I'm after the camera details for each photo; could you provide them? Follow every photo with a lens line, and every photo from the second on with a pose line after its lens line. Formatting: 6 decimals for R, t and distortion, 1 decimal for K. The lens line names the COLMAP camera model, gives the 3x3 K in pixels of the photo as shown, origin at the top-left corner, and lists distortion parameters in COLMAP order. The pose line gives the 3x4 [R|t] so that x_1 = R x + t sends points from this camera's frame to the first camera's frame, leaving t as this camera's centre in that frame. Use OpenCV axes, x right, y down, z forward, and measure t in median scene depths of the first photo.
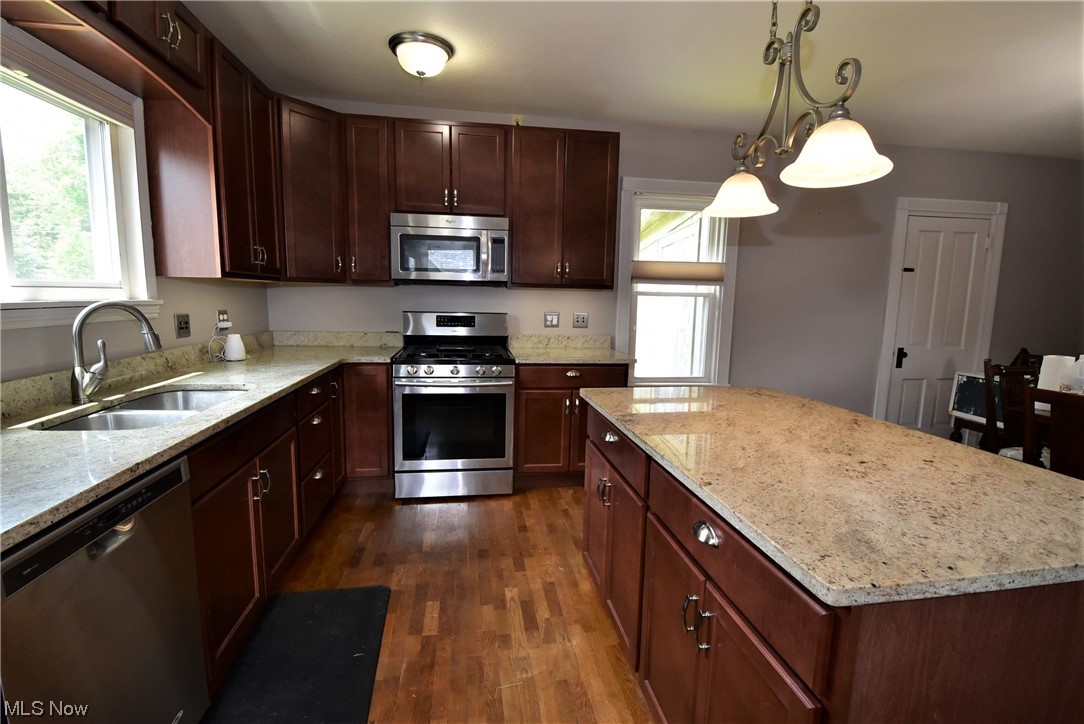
lens RADIAL K [[509.0, 0, 542.0], [0, 509.0, 362.0], [0, 0, 1]] dist [0.000716, -0.000098]
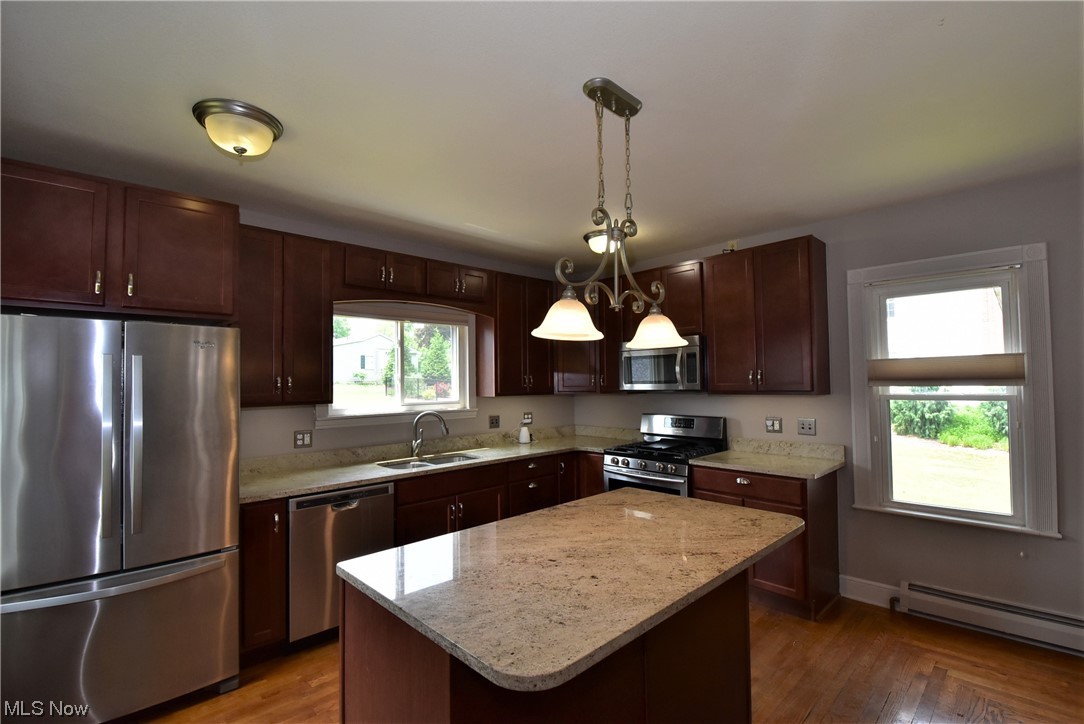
lens RADIAL K [[490.2, 0, 542.0], [0, 490.2, 362.0], [0, 0, 1]] dist [-0.002353, -0.000693]
pose [[0.573812, -0.064606, -0.816435, 0.793072], [-0.080796, 0.987555, -0.134932, -0.056636], [0.814992, 0.143390, 0.561451, 0.120854]]
